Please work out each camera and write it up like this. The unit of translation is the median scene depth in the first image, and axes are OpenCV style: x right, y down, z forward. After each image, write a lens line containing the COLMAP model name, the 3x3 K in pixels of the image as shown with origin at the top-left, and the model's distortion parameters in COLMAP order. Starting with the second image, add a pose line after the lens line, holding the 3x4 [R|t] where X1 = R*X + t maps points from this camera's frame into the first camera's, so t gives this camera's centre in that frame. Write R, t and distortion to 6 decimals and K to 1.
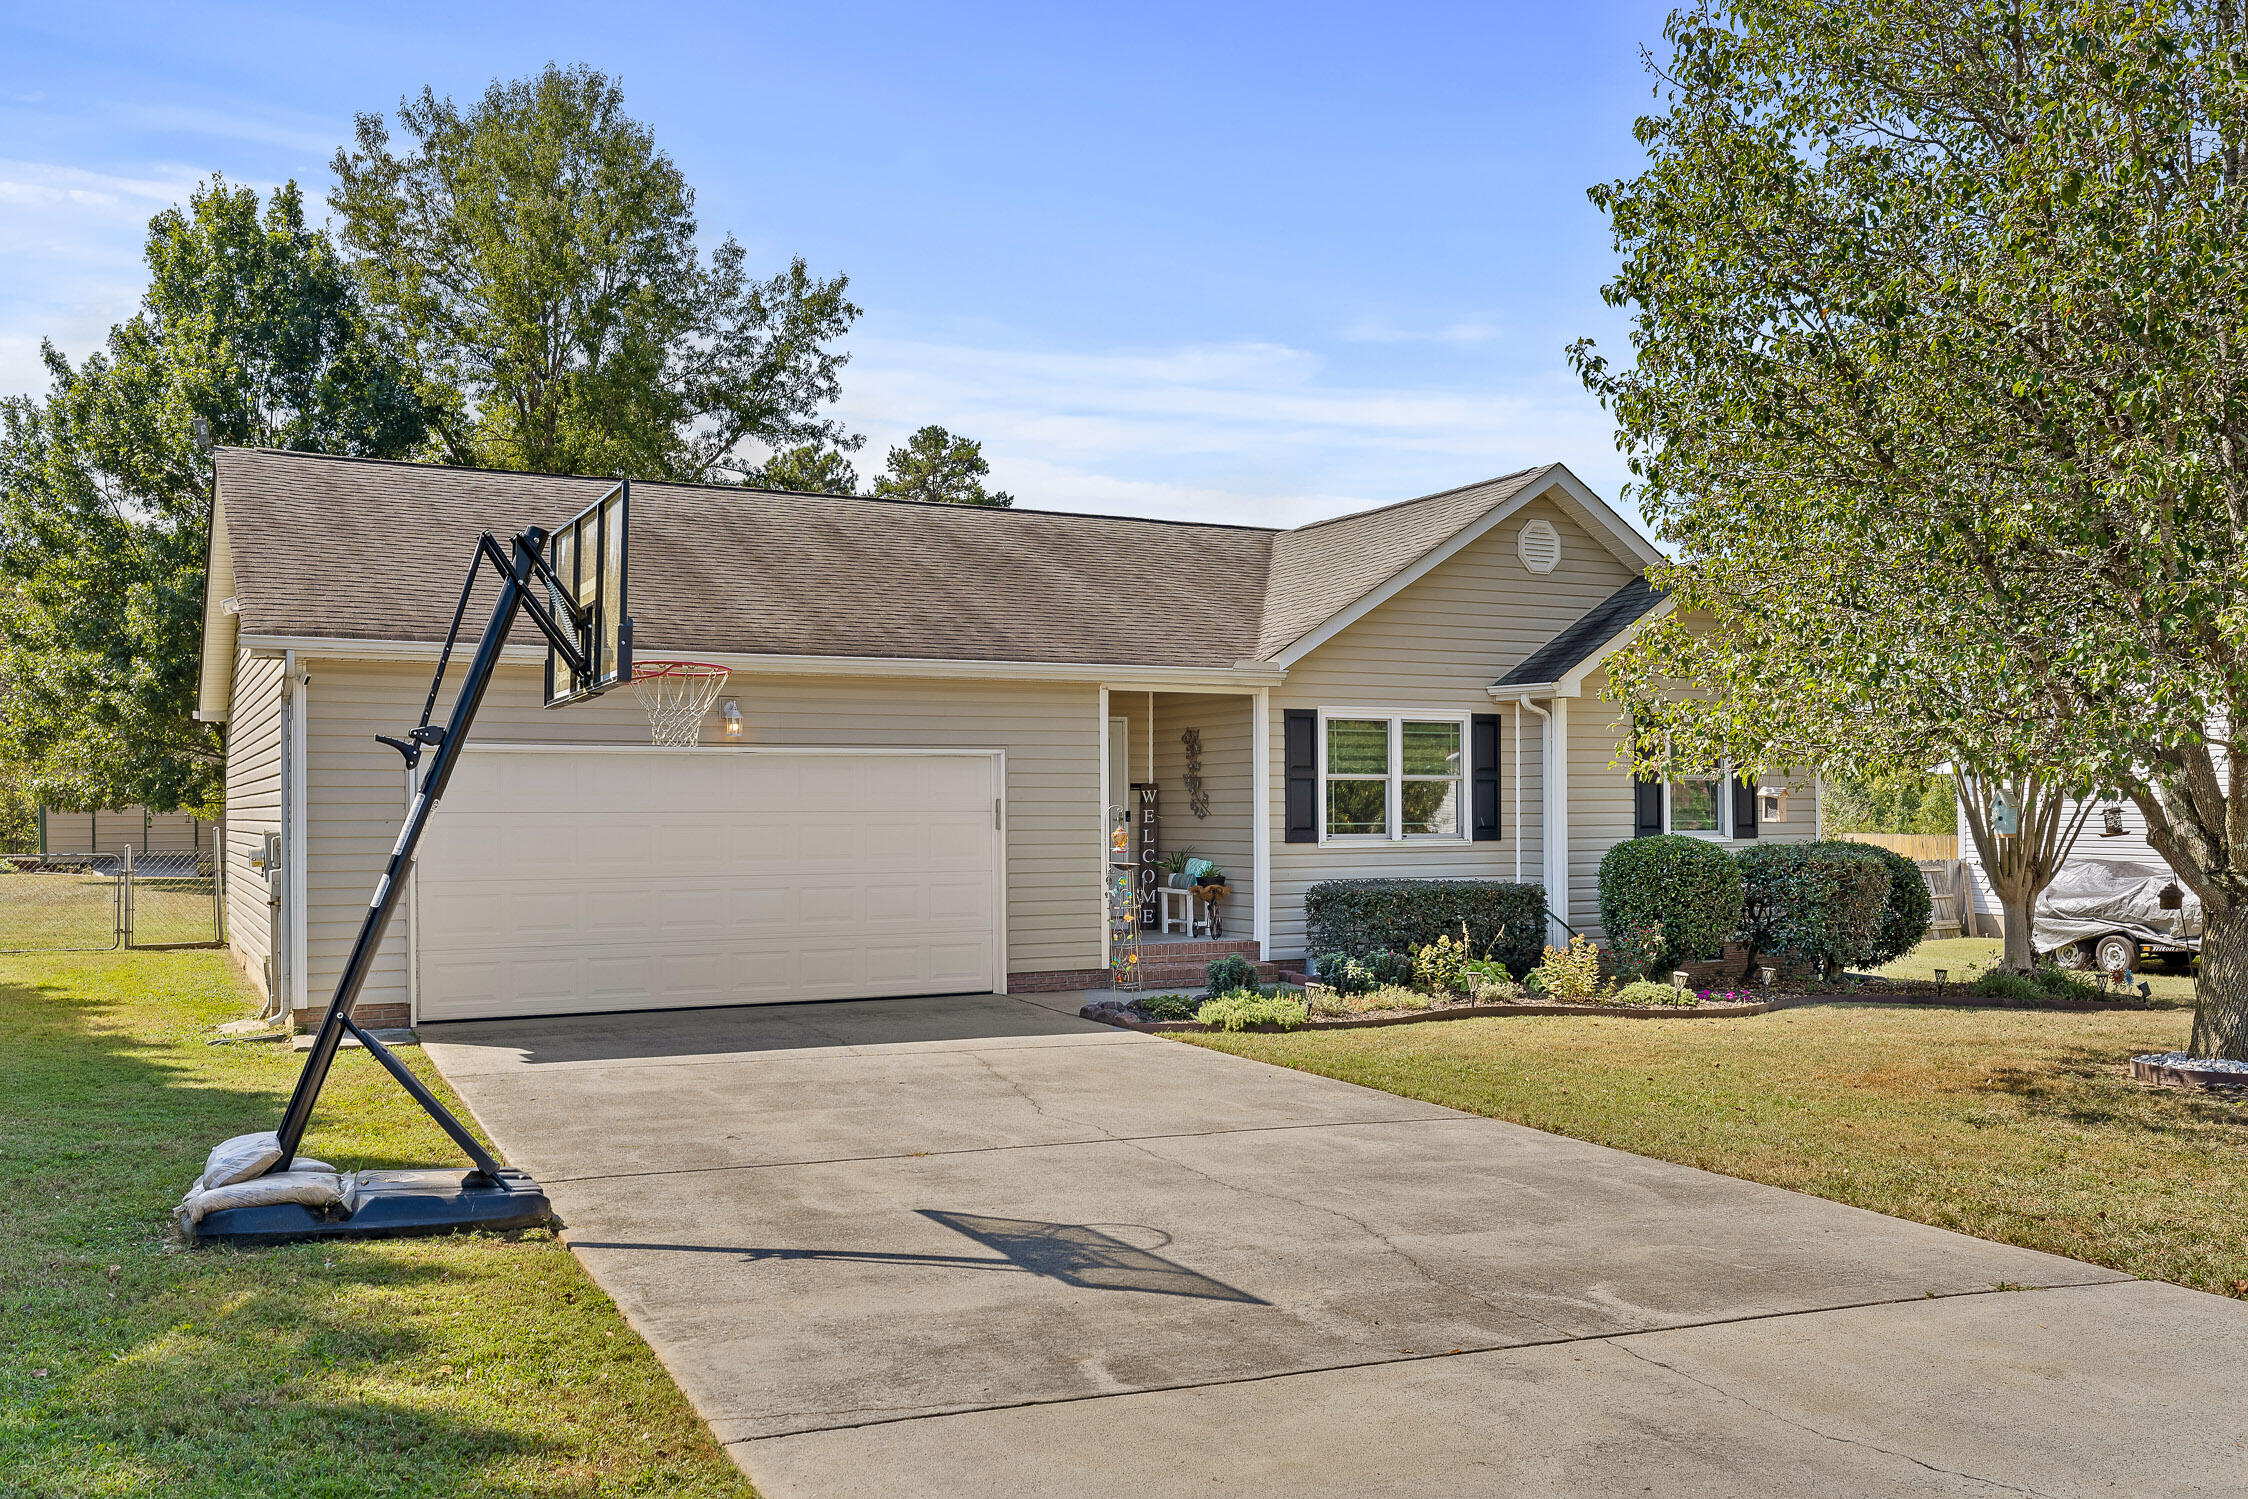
lens RADIAL K [[1882.5, 0, 1124.4], [0, 1882.5, 797.7], [0, 0, 1]] dist [0.001219, -0.002356]
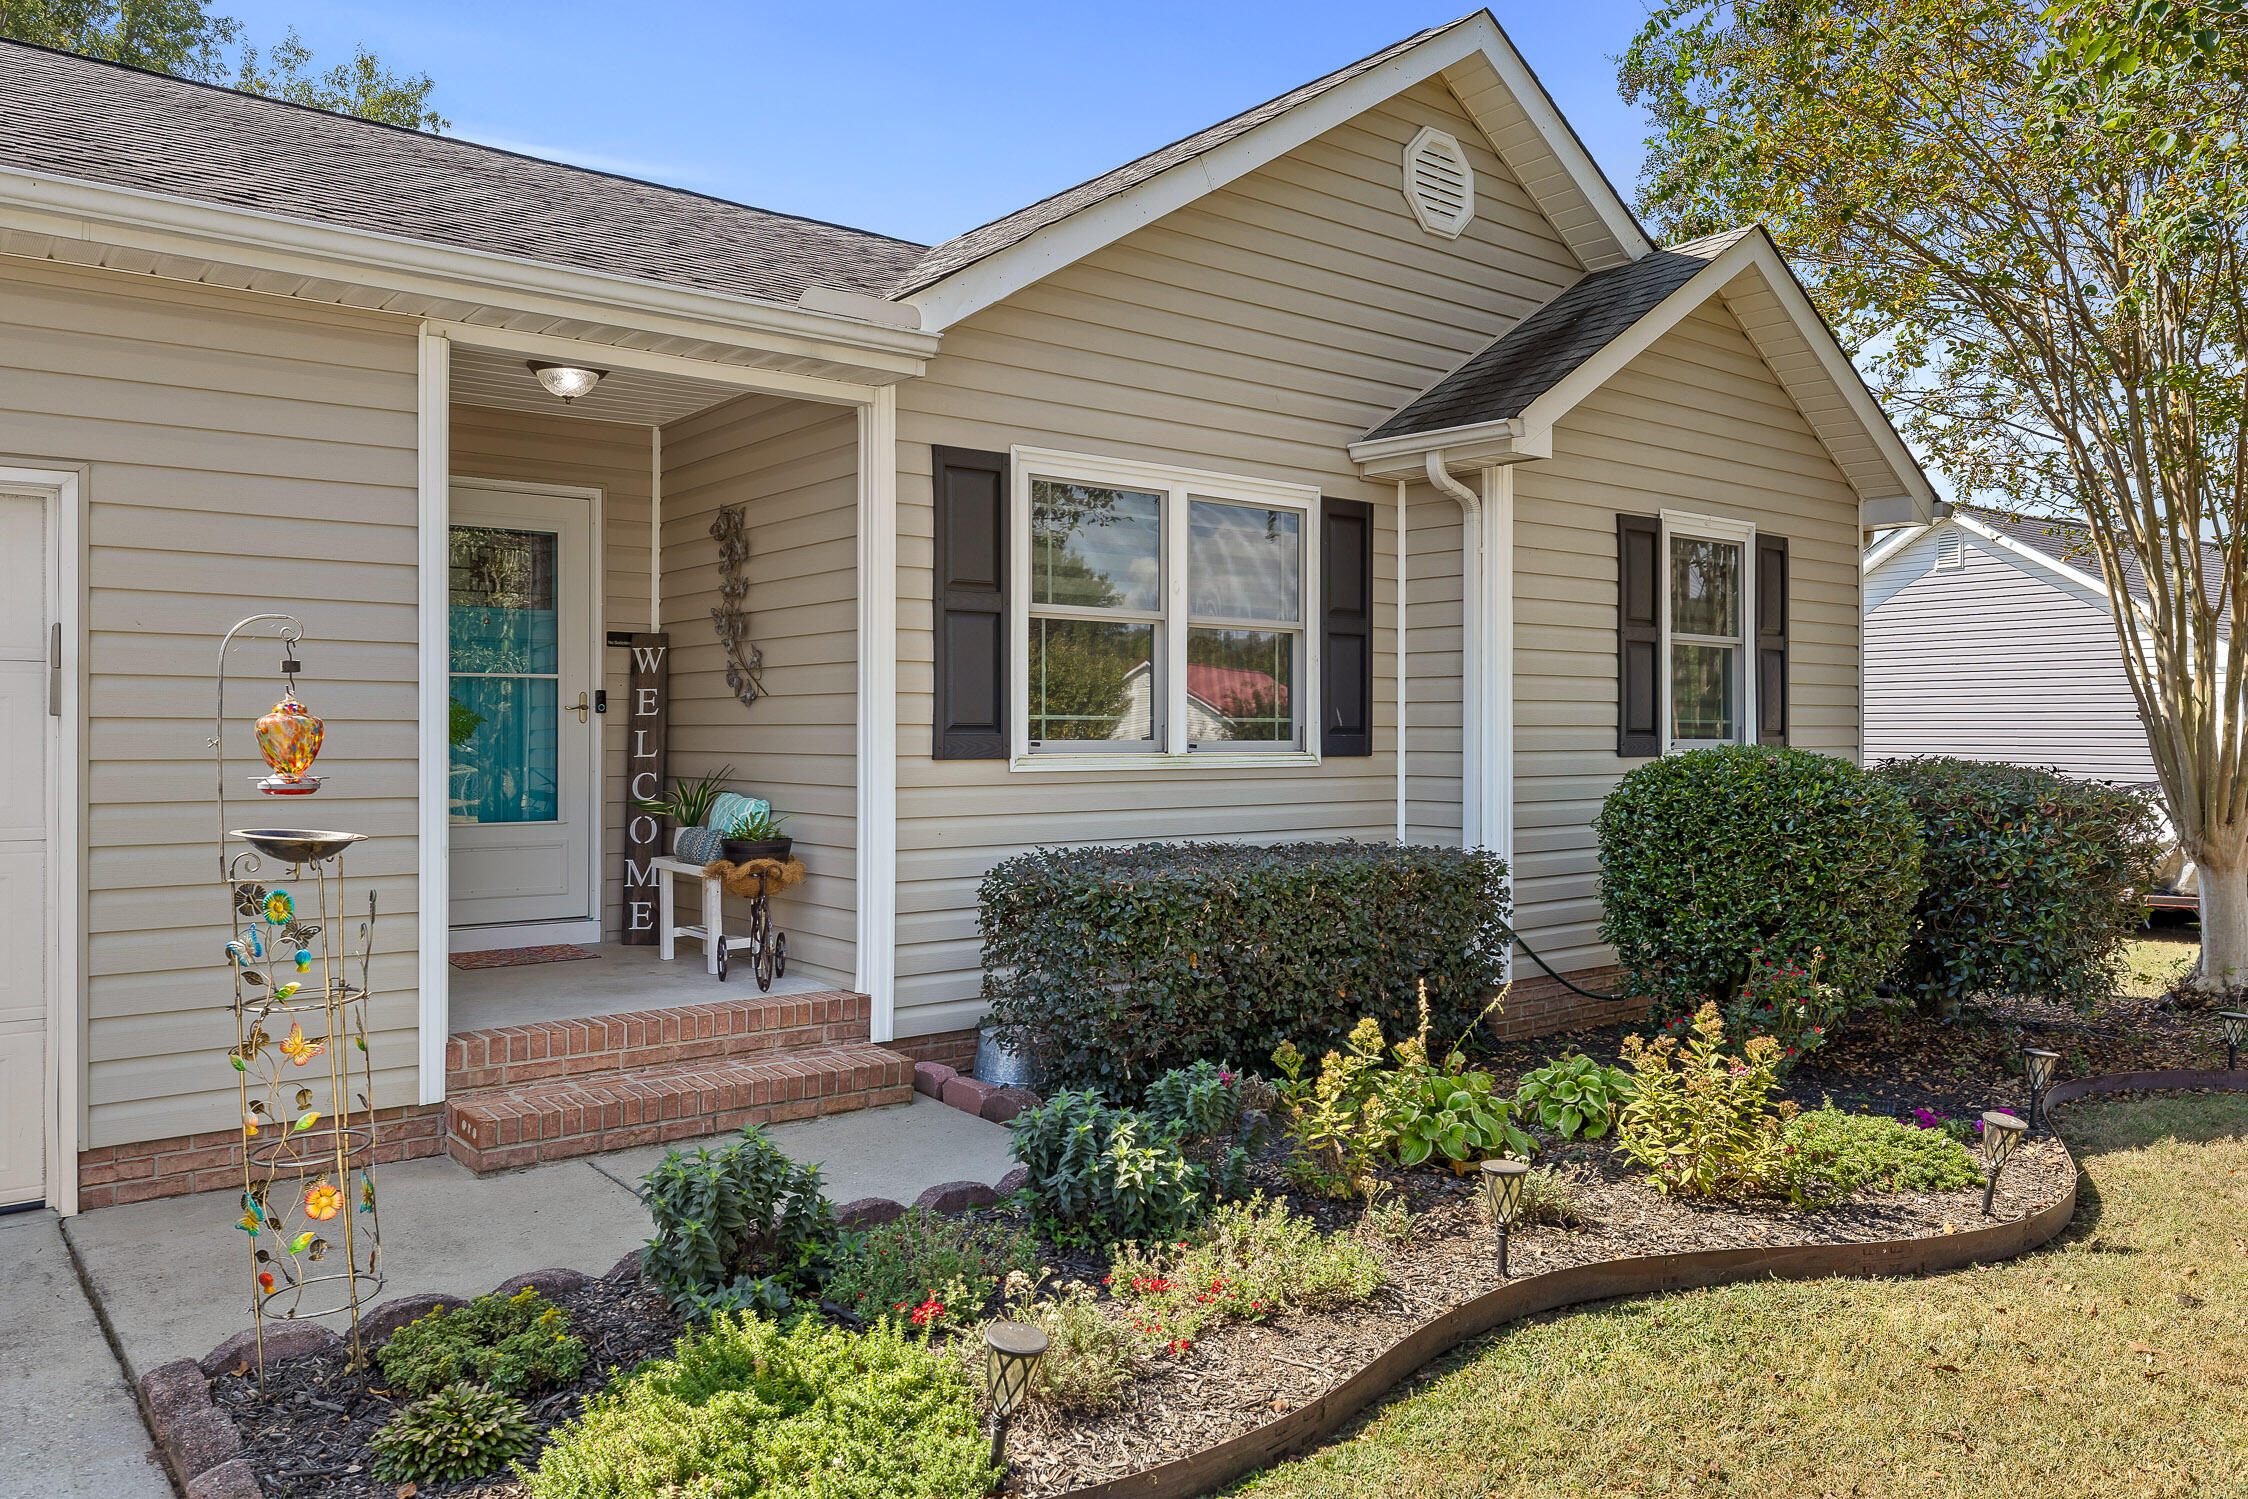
lens RADIAL K [[1594.6, 0, 1118.9], [0, 1594.6, 734.3], [0, 0, 1]] dist [-0.004136, -0.000678]
pose [[0.982499, 0.006720, 0.186147, 0.057396], [-0.008318, 0.999935, 0.007804, 0.014488], [-0.186082, -0.009215, 0.982491, 0.614547]]
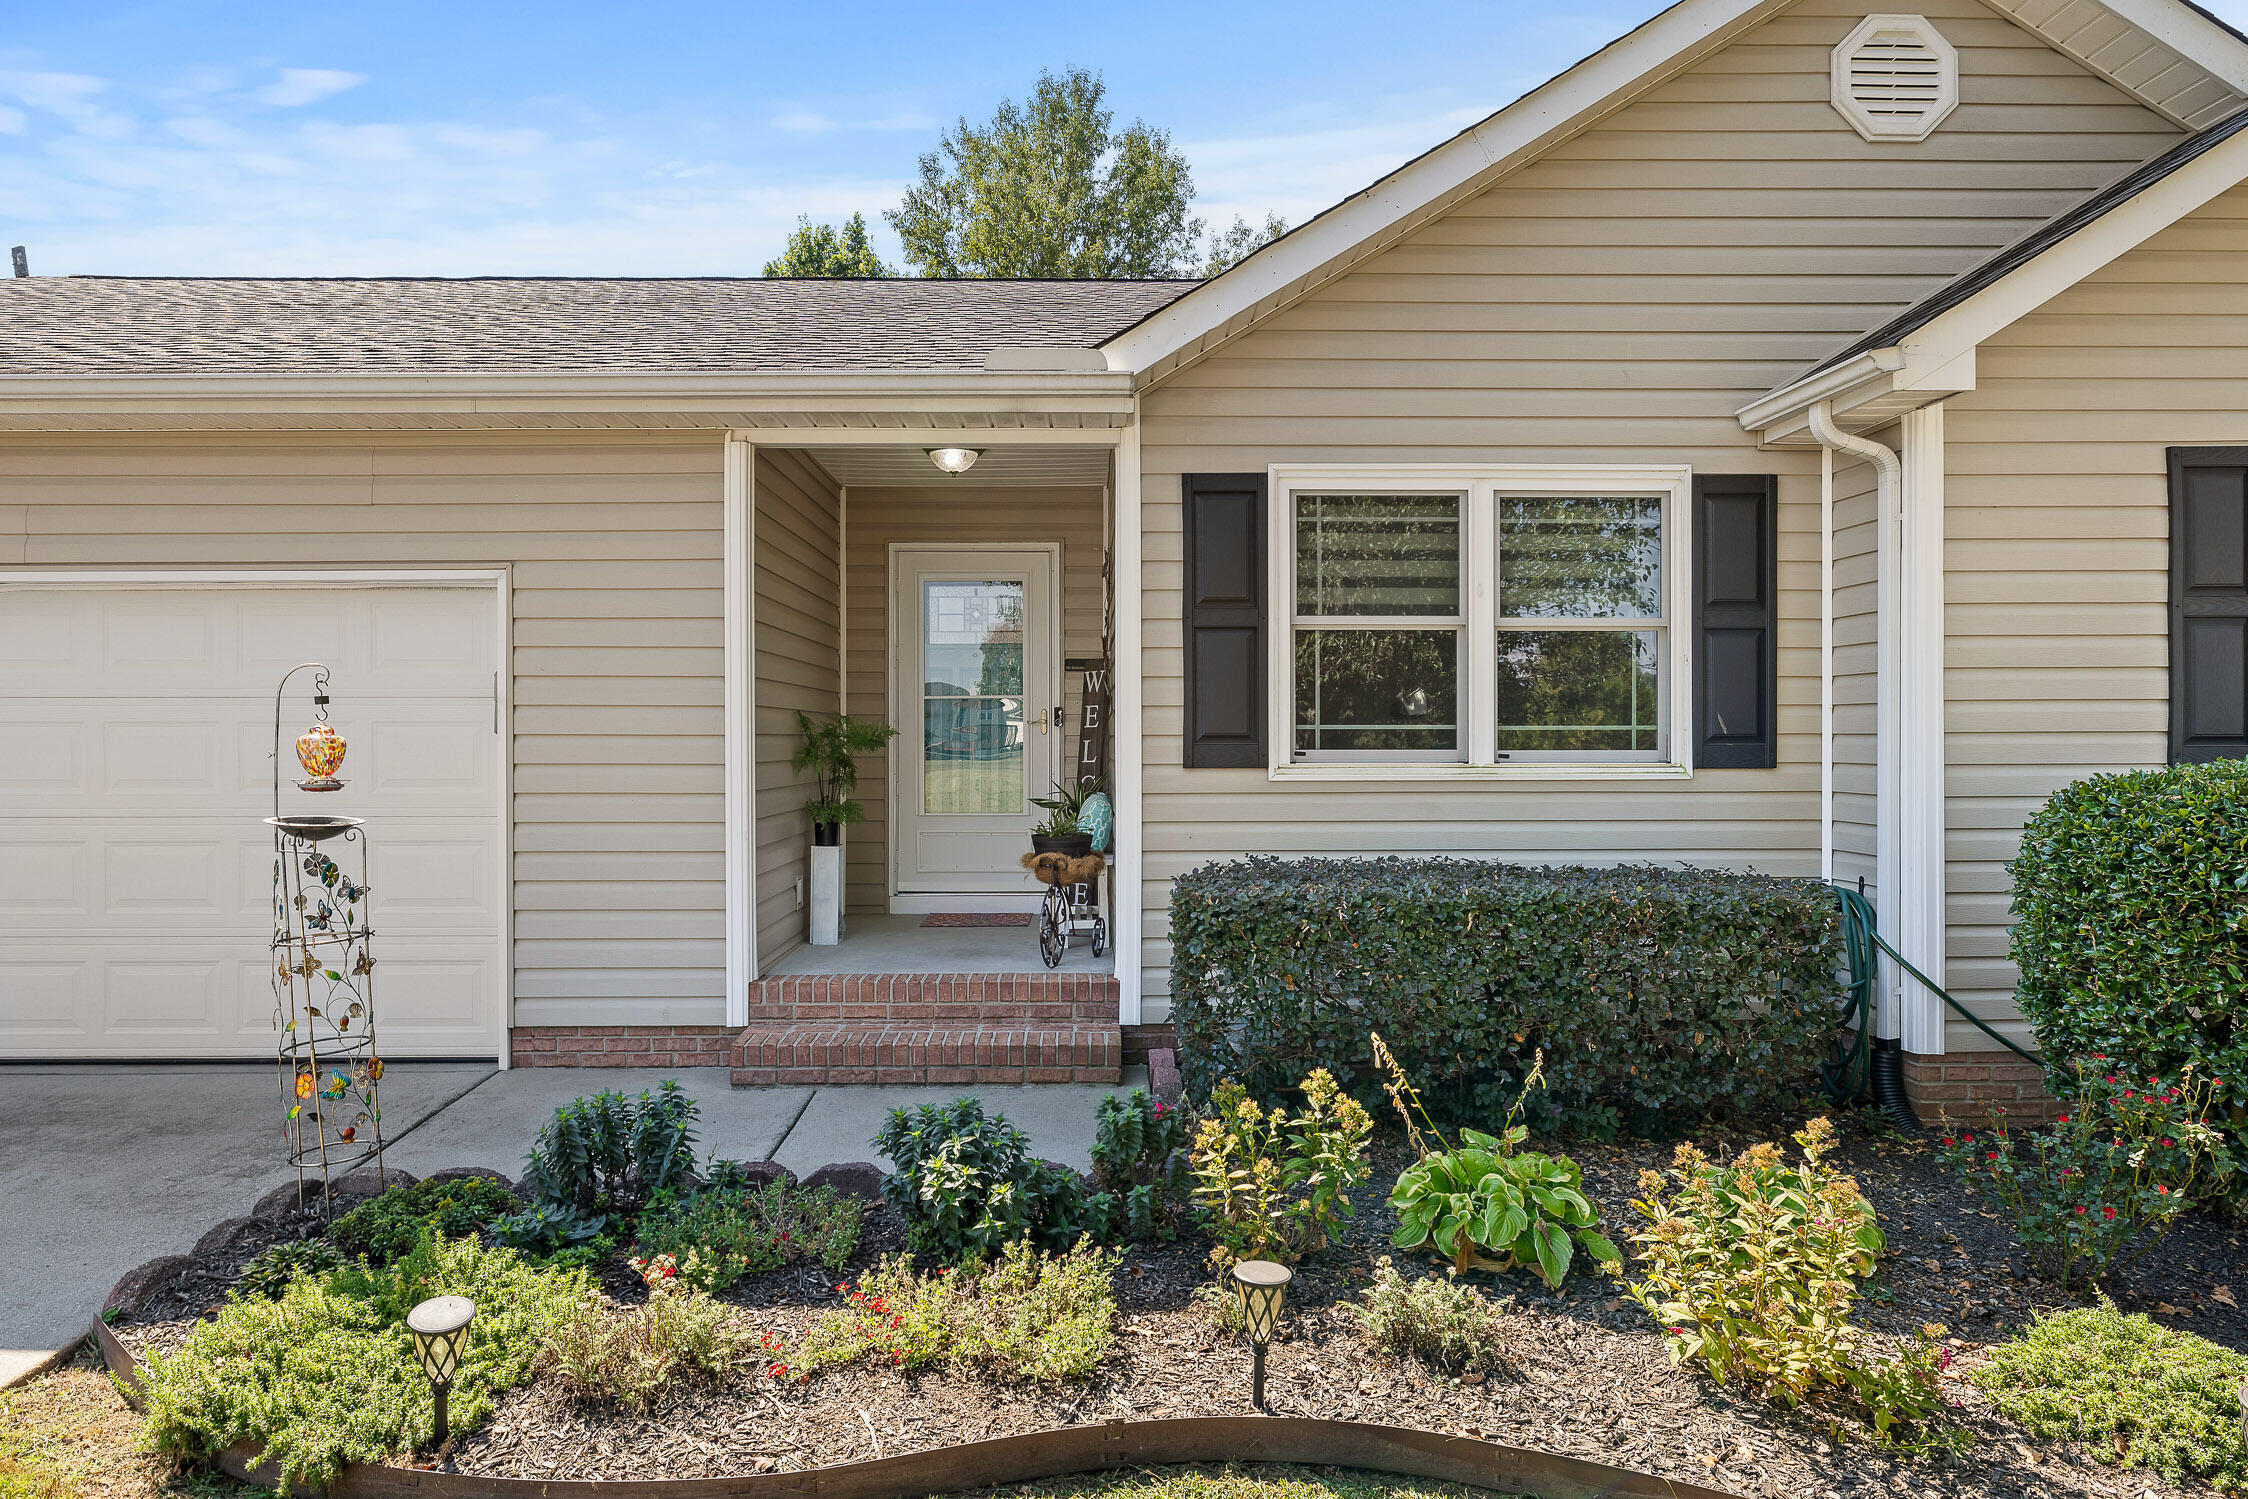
lens RADIAL K [[1319.6, 0, 1101.4], [0, 1319.6, 745.2], [0, 0, 1]] dist [-0.008783, 0.004136]
pose [[0.889633, 0.006040, -0.456636, 0.205749], [0.000654, 0.999895, 0.014499, 0.013260], [0.456675, -0.013198, 0.889536, 0.680664]]
